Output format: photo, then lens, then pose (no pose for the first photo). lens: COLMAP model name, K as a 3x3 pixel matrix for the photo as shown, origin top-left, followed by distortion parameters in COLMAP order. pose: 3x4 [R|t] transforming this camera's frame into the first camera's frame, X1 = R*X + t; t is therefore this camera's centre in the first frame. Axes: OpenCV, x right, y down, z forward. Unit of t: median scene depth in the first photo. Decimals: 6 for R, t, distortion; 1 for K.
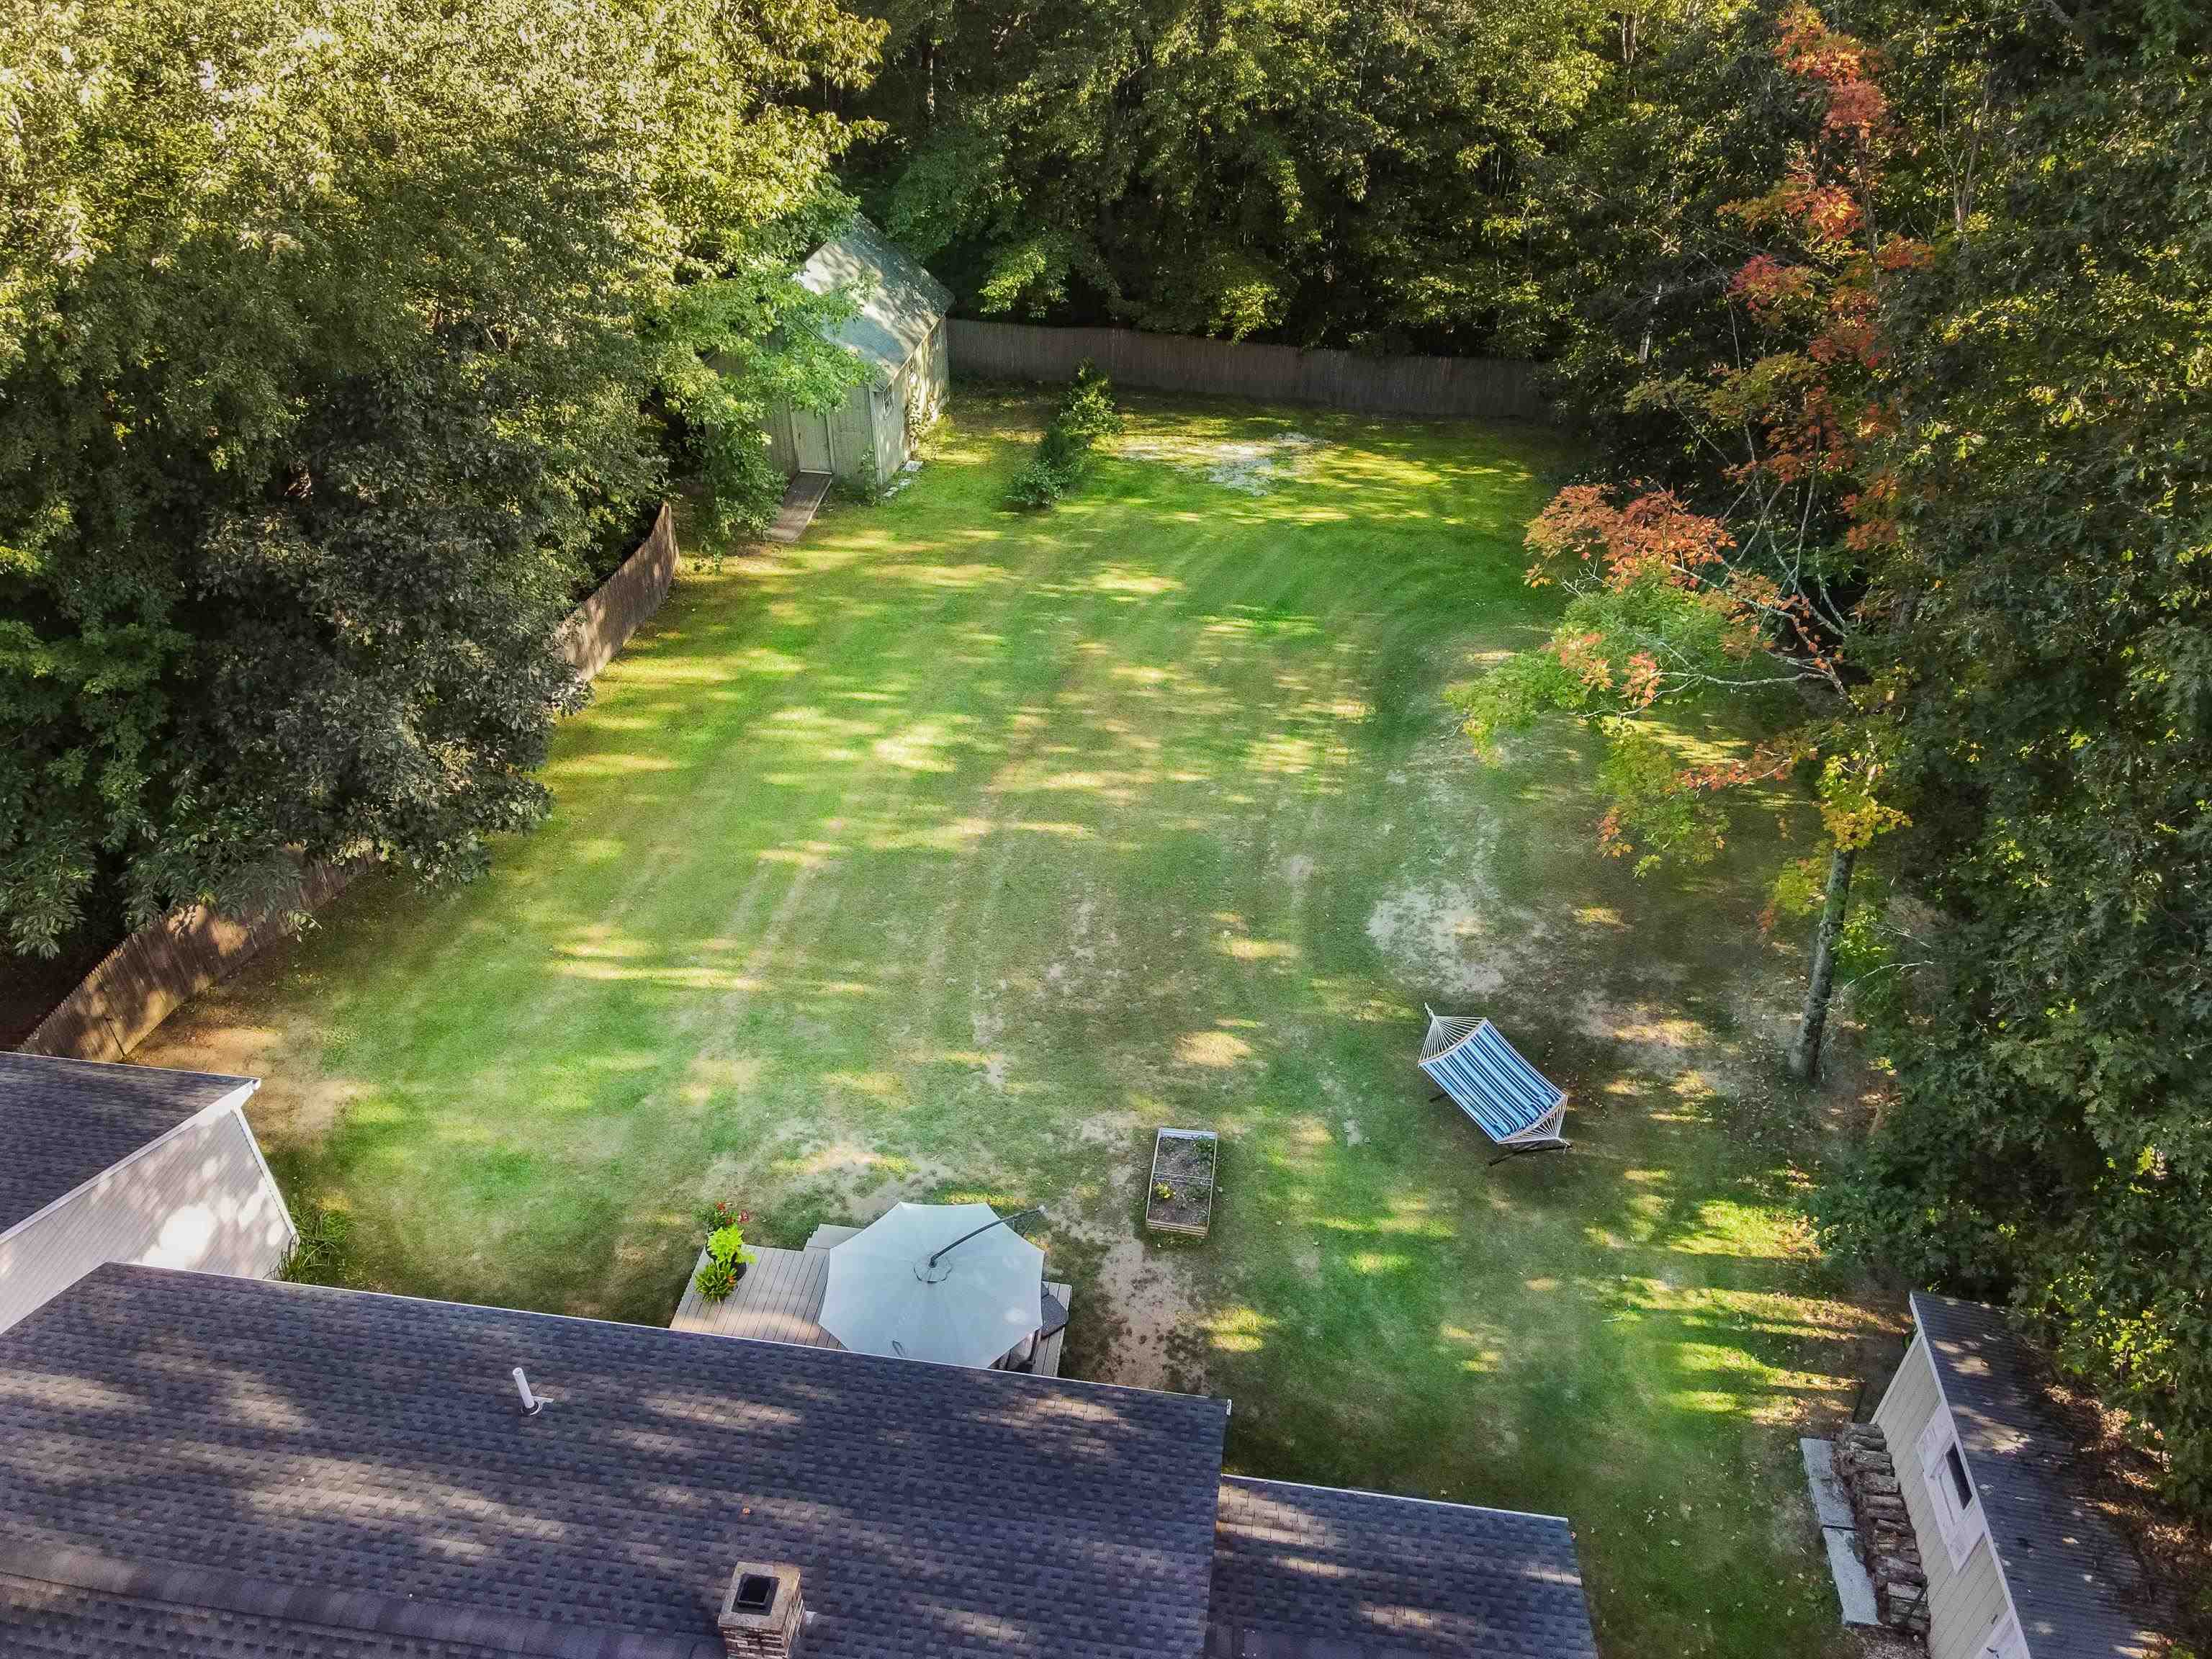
lens RADIAL K [[1598.6, 0, 1073.1], [0, 1598.6, 835.5], [0, 0, 1]] dist [0.015753, 0.000290]
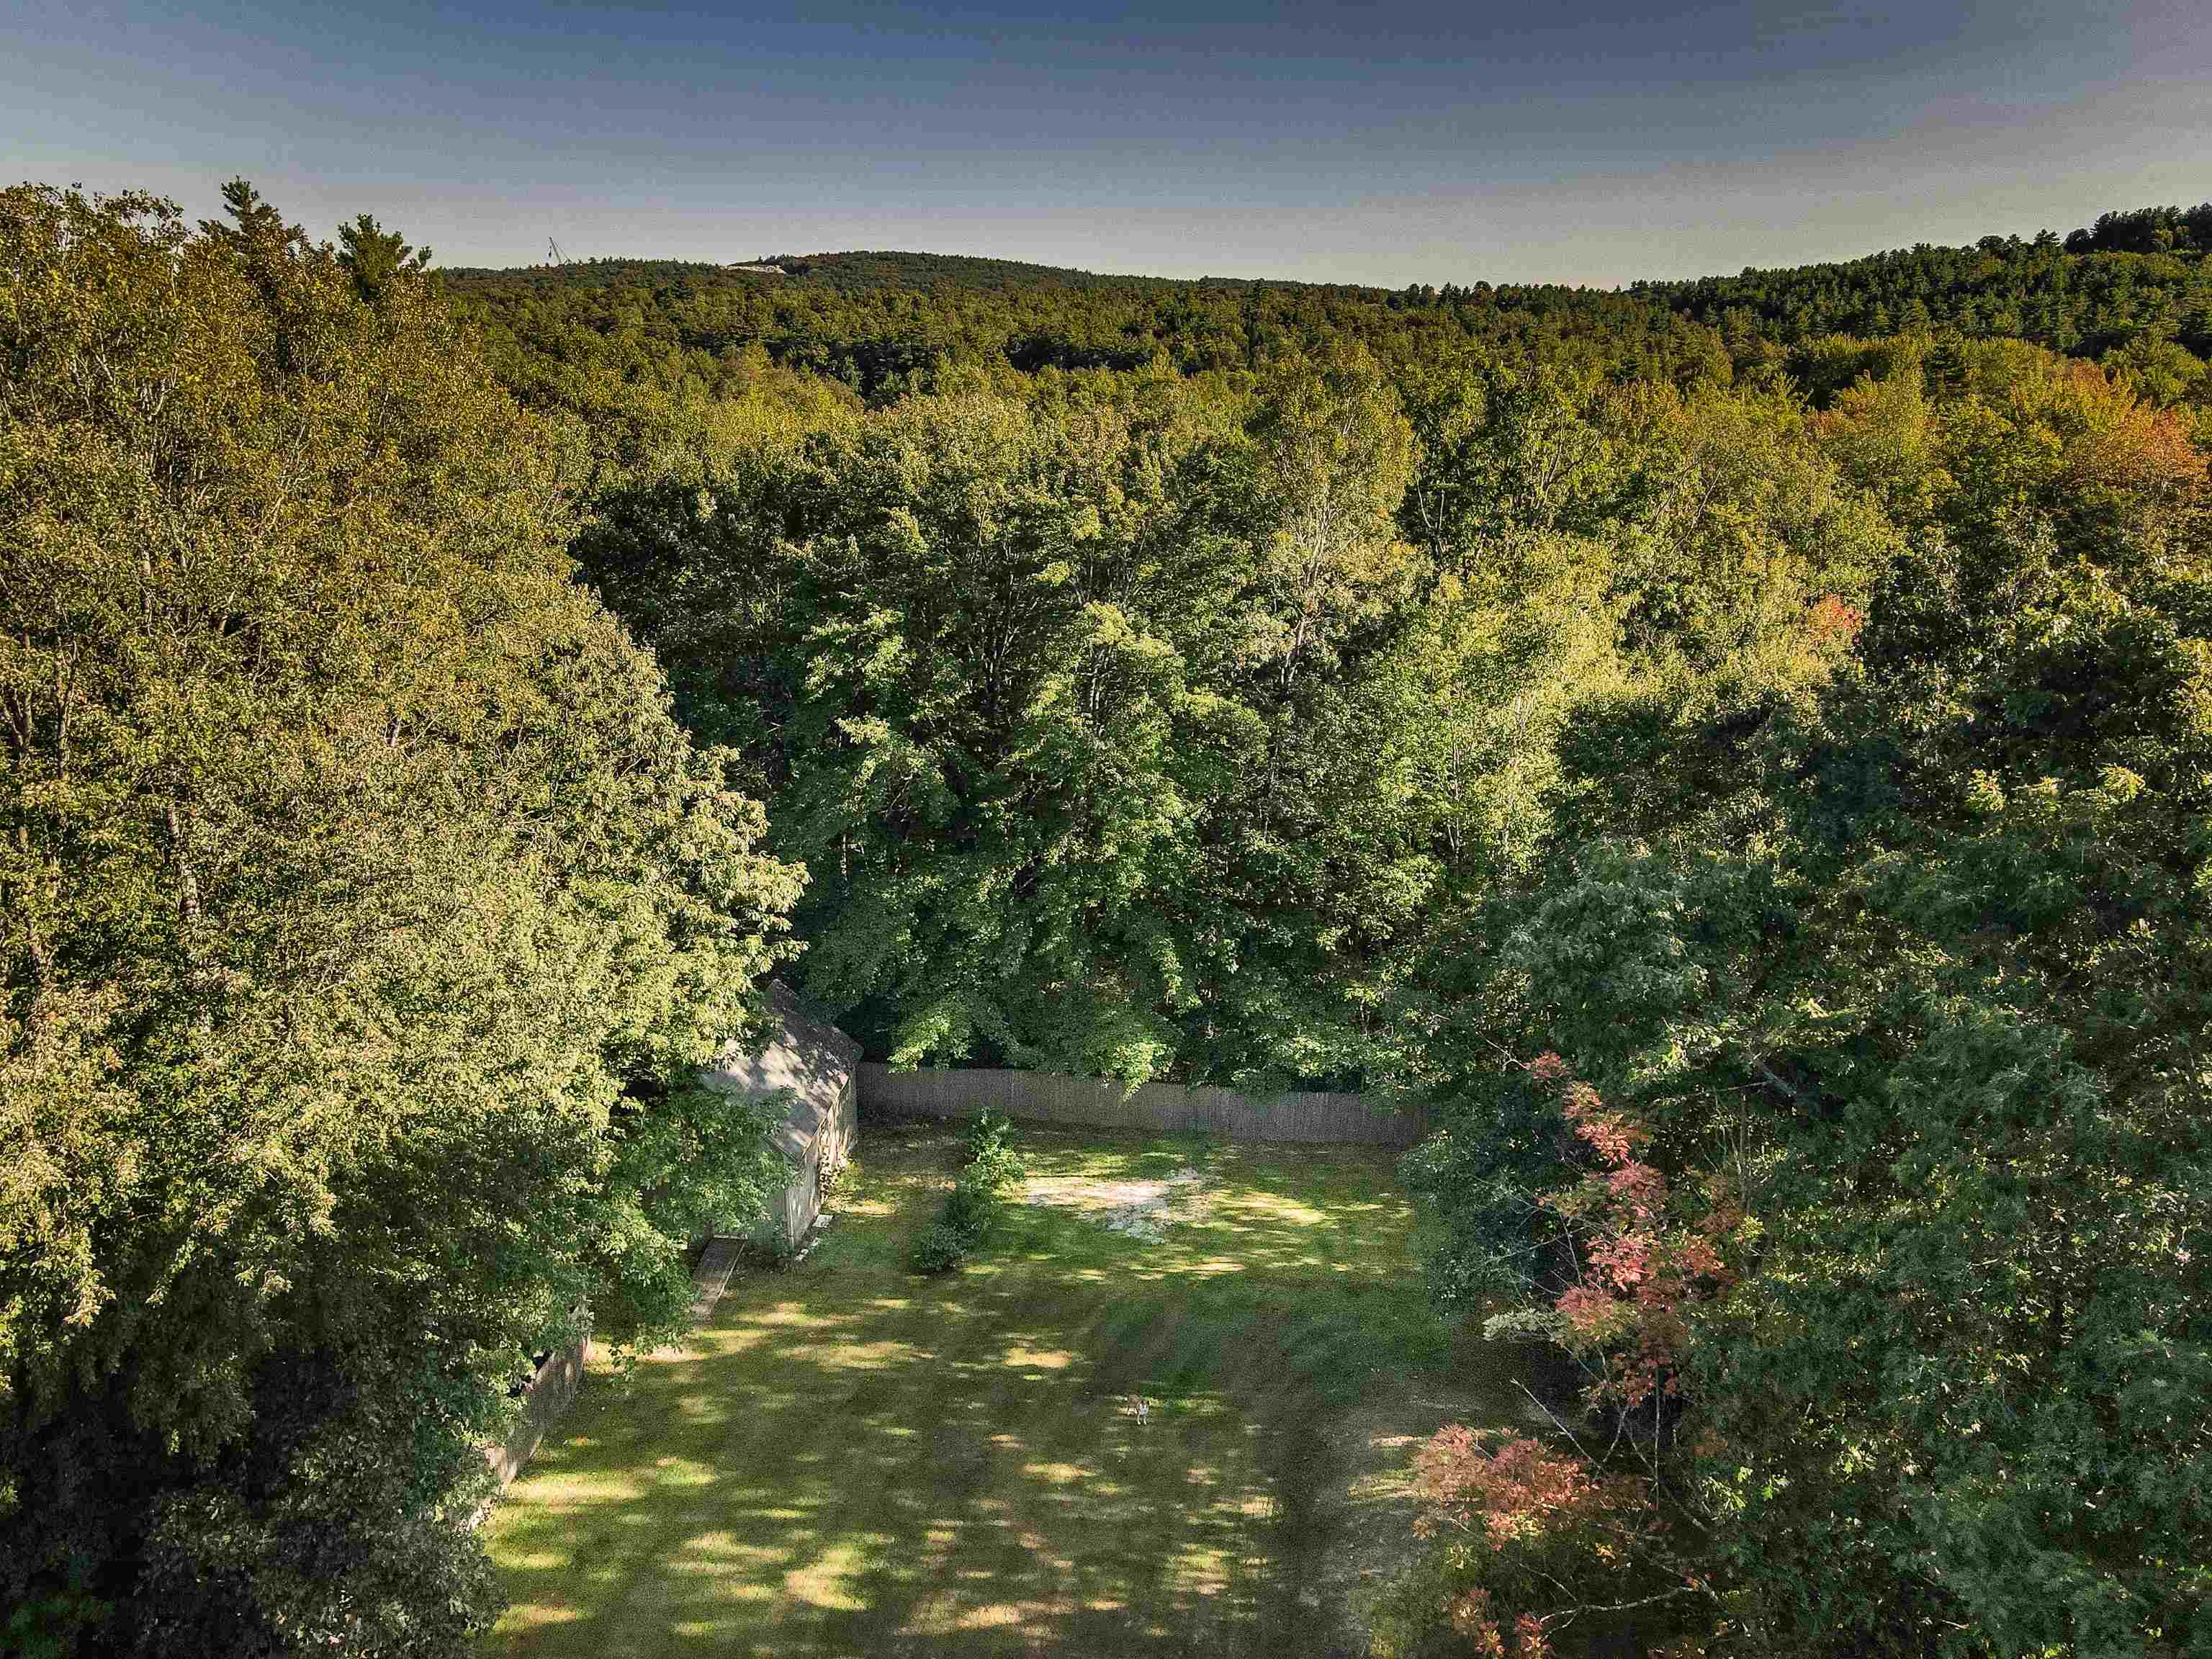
lens RADIAL K [[1625.4, 0, 1104.2], [0, 1625.4, 841.9], [0, 0, 1]] dist [-0.001532, -0.005629]
pose [[0.996169, -0.016030, 0.085973, -0.006089], [0.043582, 0.943285, -0.329112, -0.116617], [-0.075821, 0.331598, 0.940369, -0.087426]]
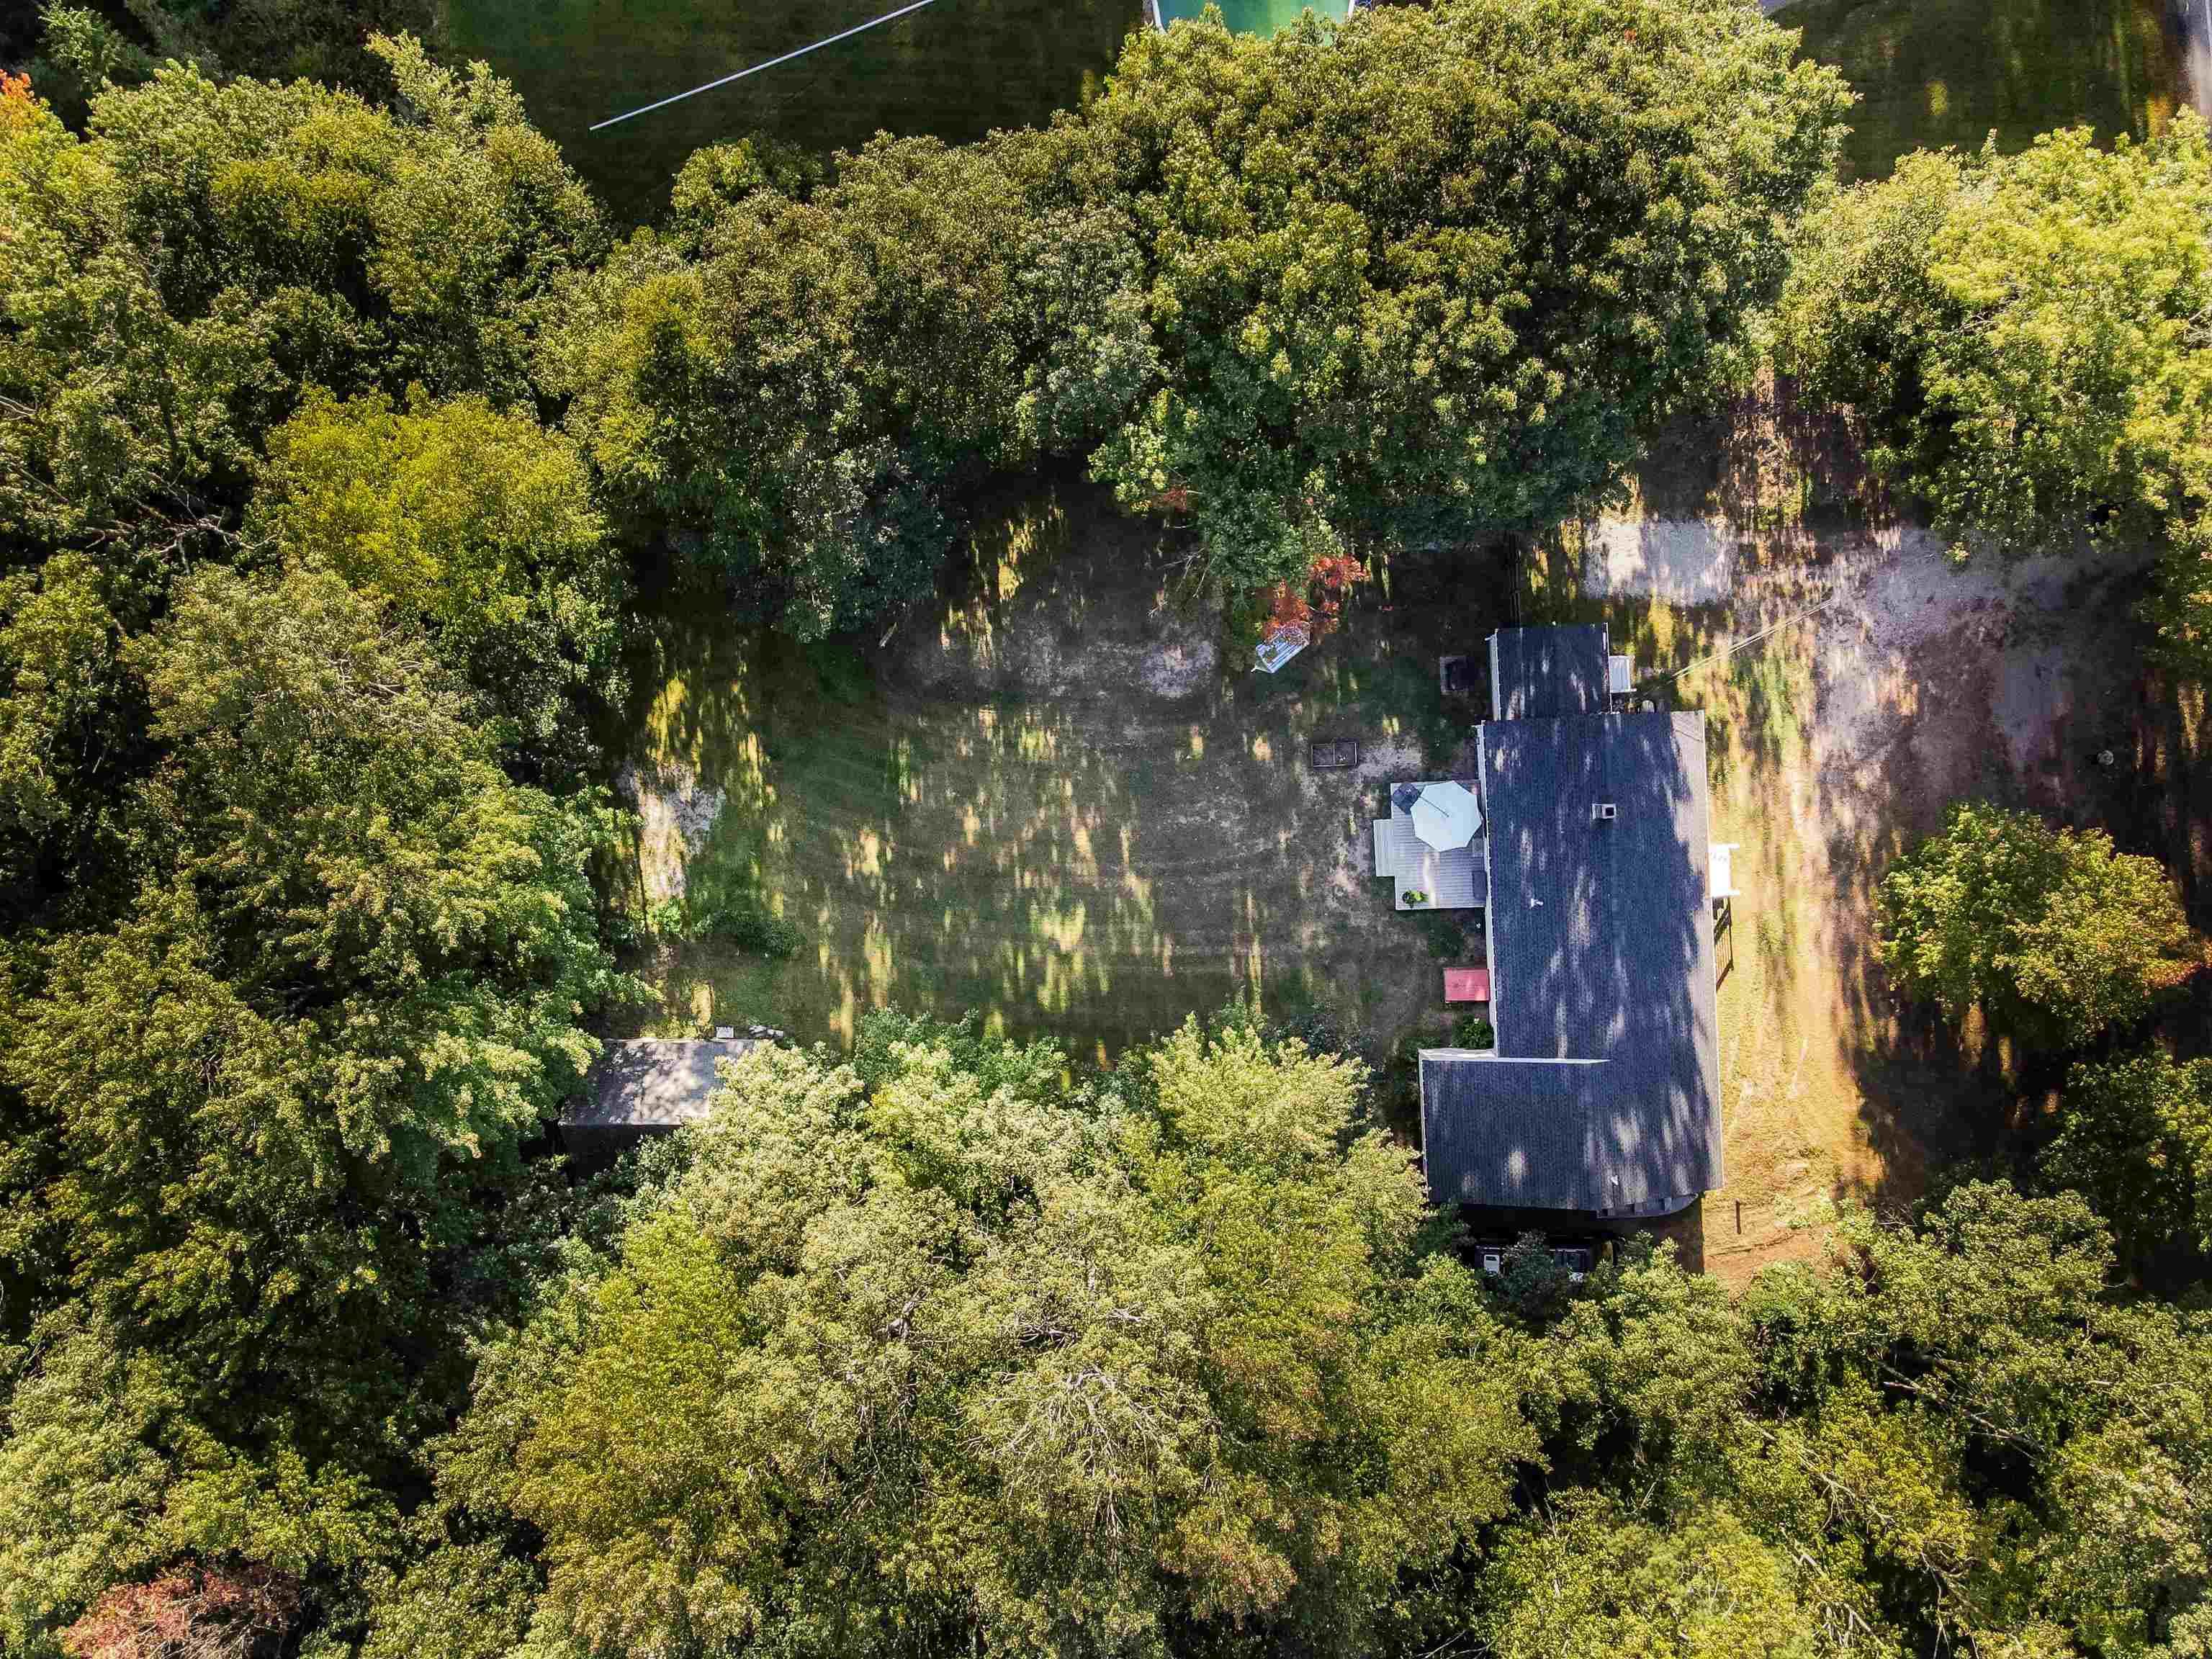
lens RADIAL K [[1625.4, 0, 1104.2], [0, 1625.4, 841.9], [0, 0, 1]] dist [-0.001532, -0.005629]
pose [[-0.205447, -0.977792, -0.041396, 0.063819], [0.589664, -0.157433, 0.792156, -1.270605], [-0.781081, 0.138336, 0.608913, -0.219949]]
